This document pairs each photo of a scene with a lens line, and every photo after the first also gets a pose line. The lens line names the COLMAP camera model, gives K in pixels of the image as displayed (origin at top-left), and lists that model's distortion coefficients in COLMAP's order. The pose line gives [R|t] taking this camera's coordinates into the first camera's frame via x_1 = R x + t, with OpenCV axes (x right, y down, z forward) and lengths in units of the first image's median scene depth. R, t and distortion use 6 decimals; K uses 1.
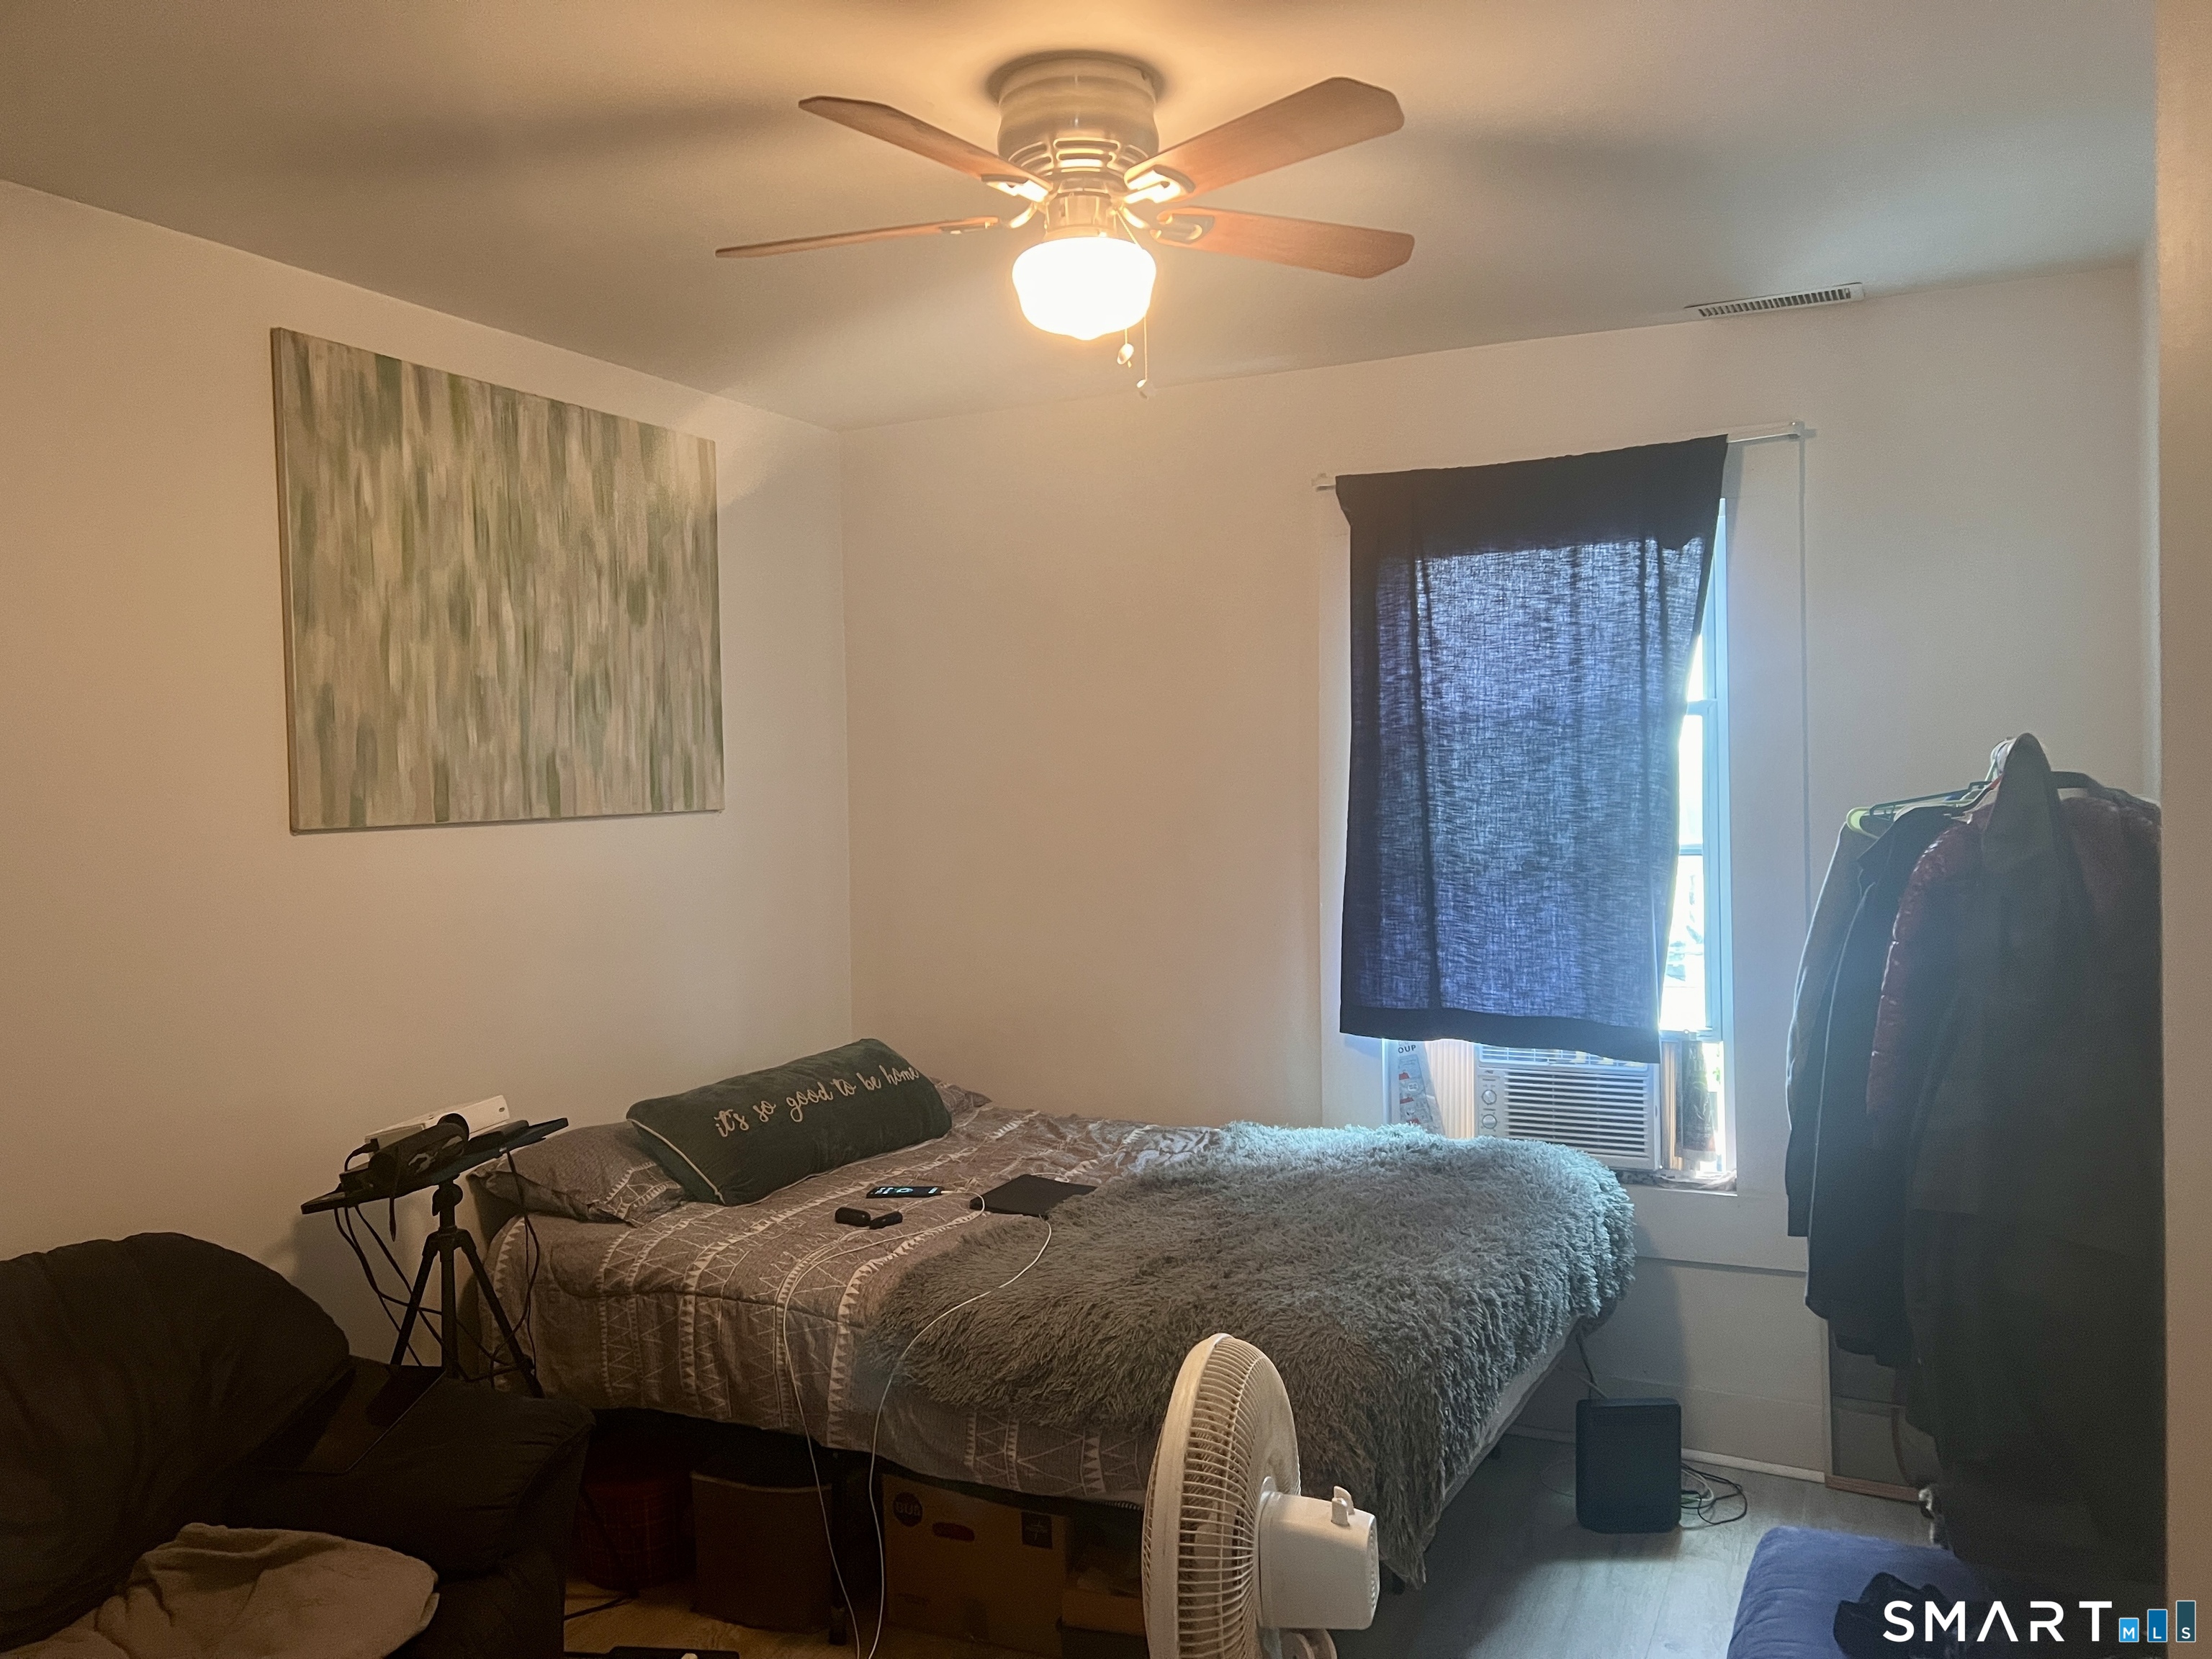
lens RADIAL K [[1674.8, 0, 1098.0], [0, 1674.8, 830.1], [0, 0, 1]] dist [0.062576, -0.073723]
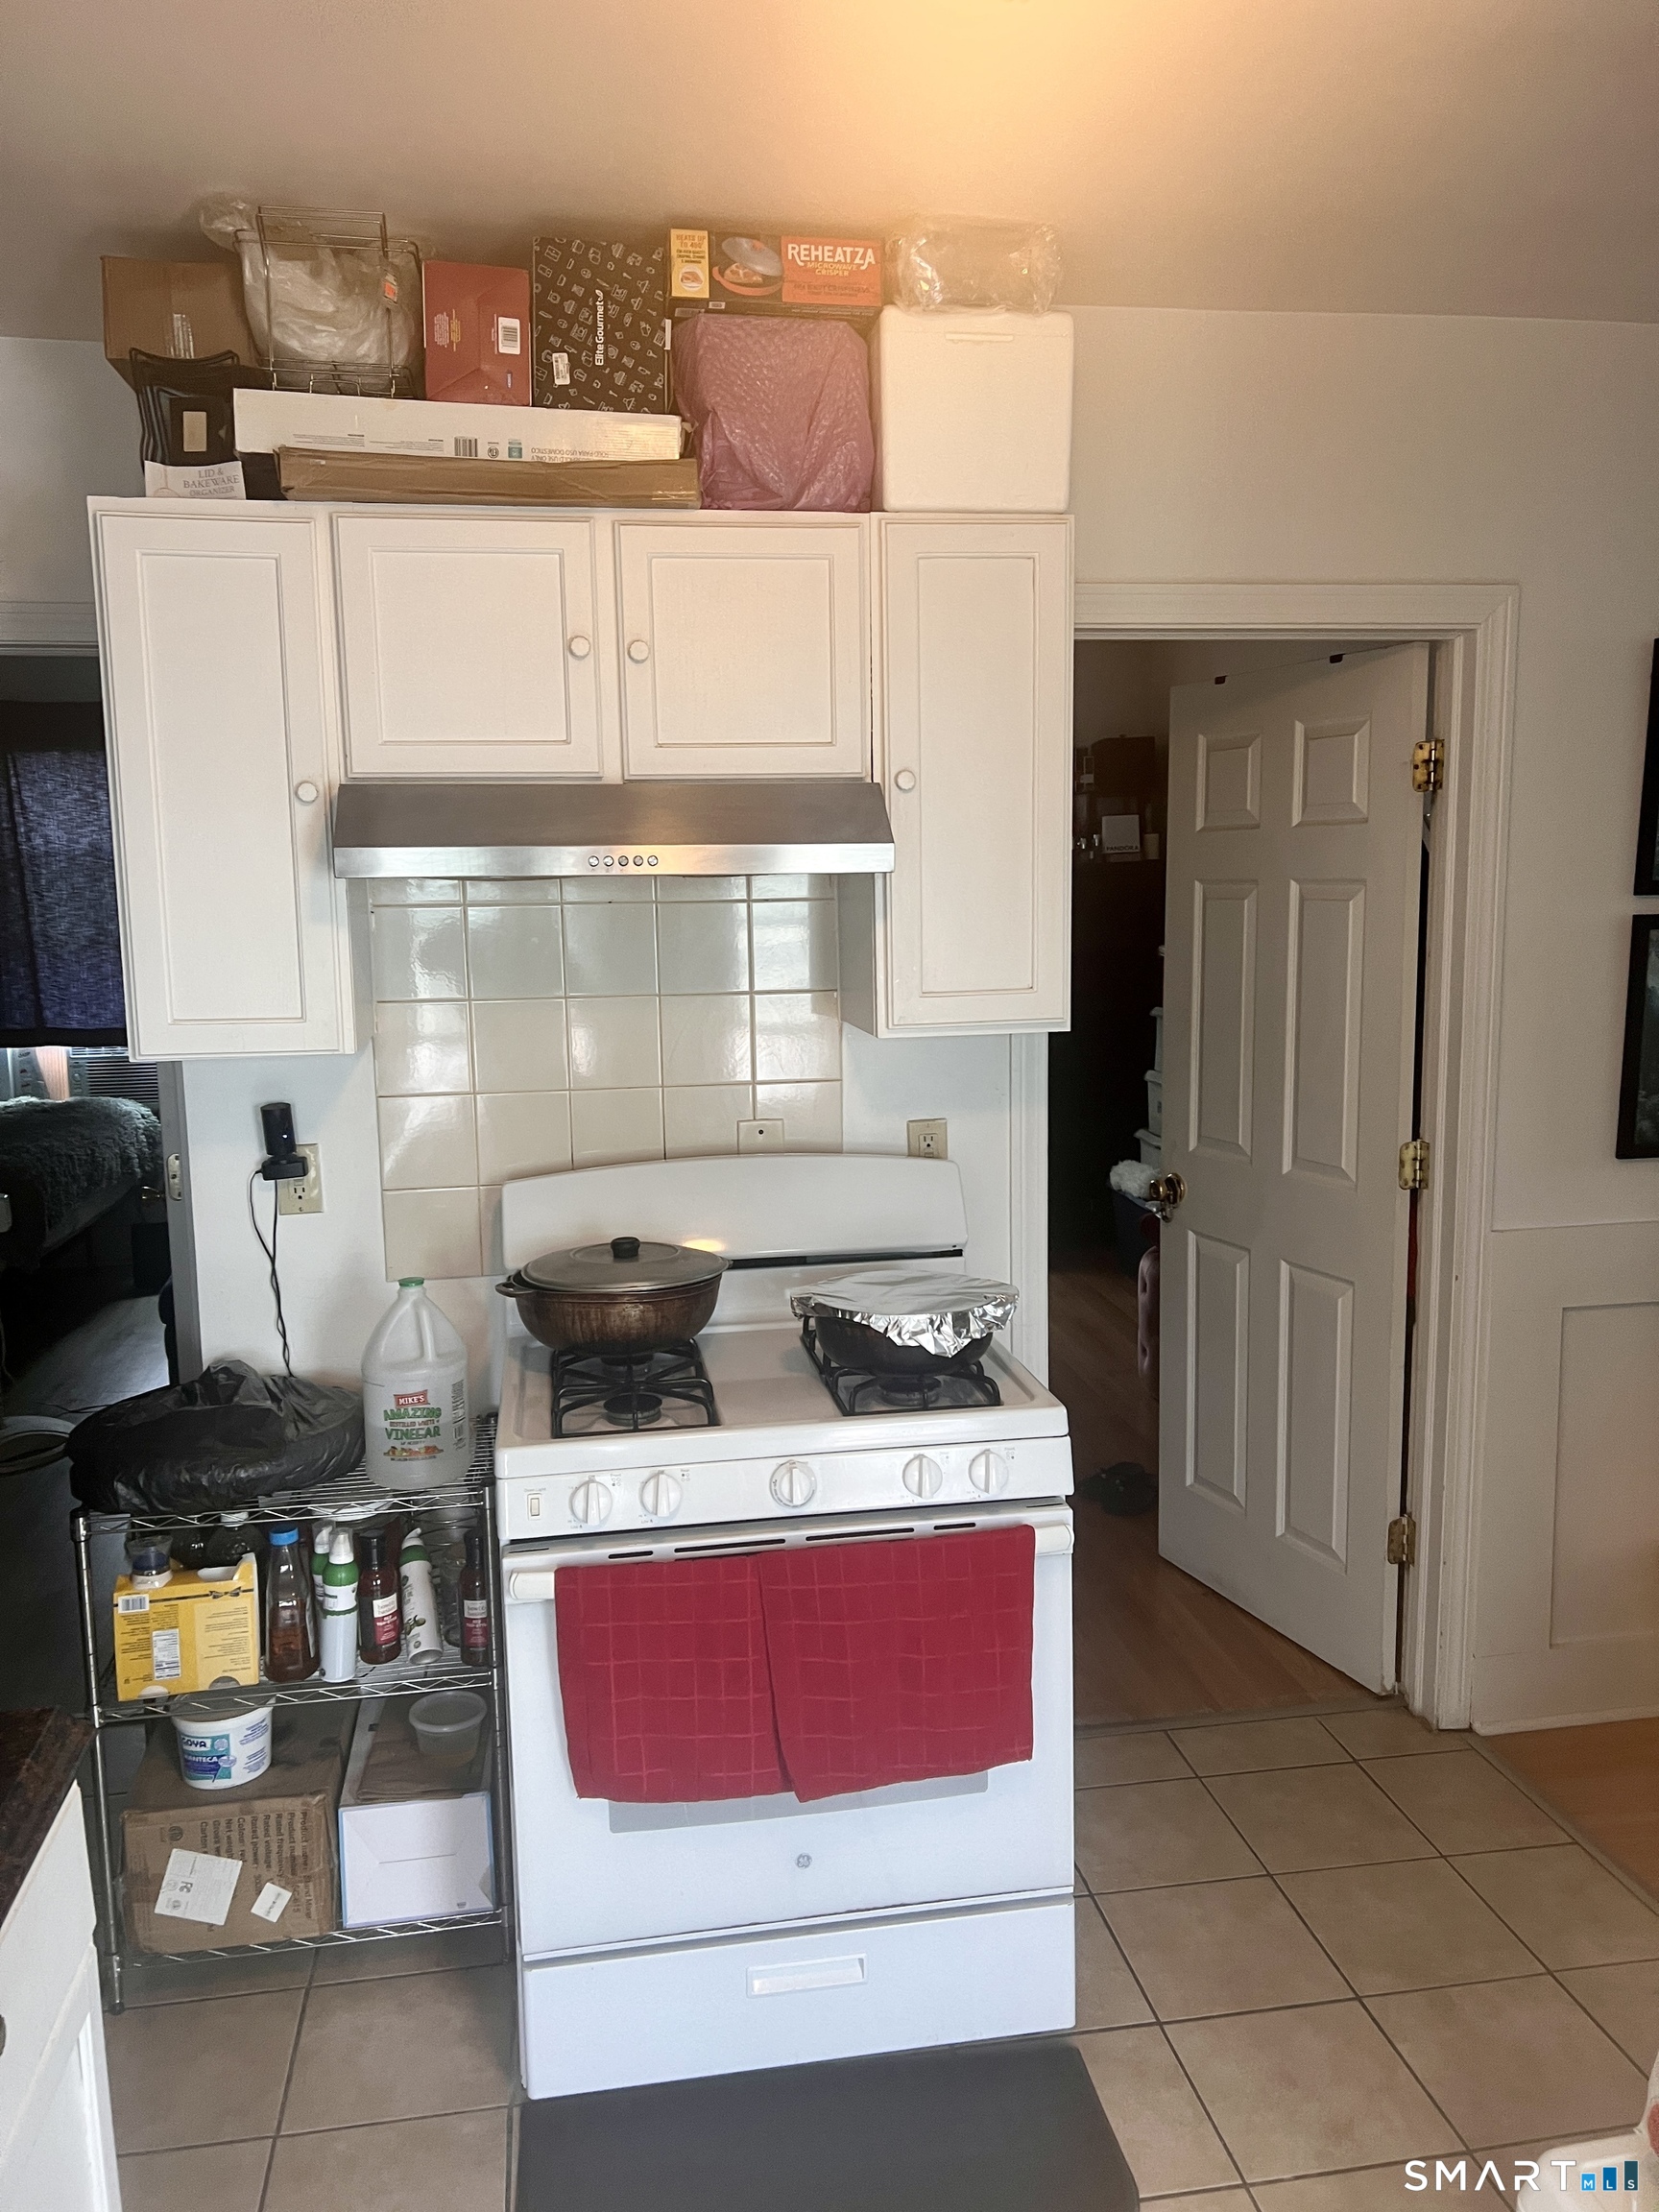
lens RADIAL K [[1674.8, 0, 815.4], [0, 1674.8, 1110.4], [0, 0, 1]] dist [0.062576, -0.073723]
pose [[0.820866, -0.079224, 0.565599, -0.128744], [0.012676, 0.992615, 0.120640, -0.007034], [-0.570980, -0.091859, 0.815809, -0.844211]]
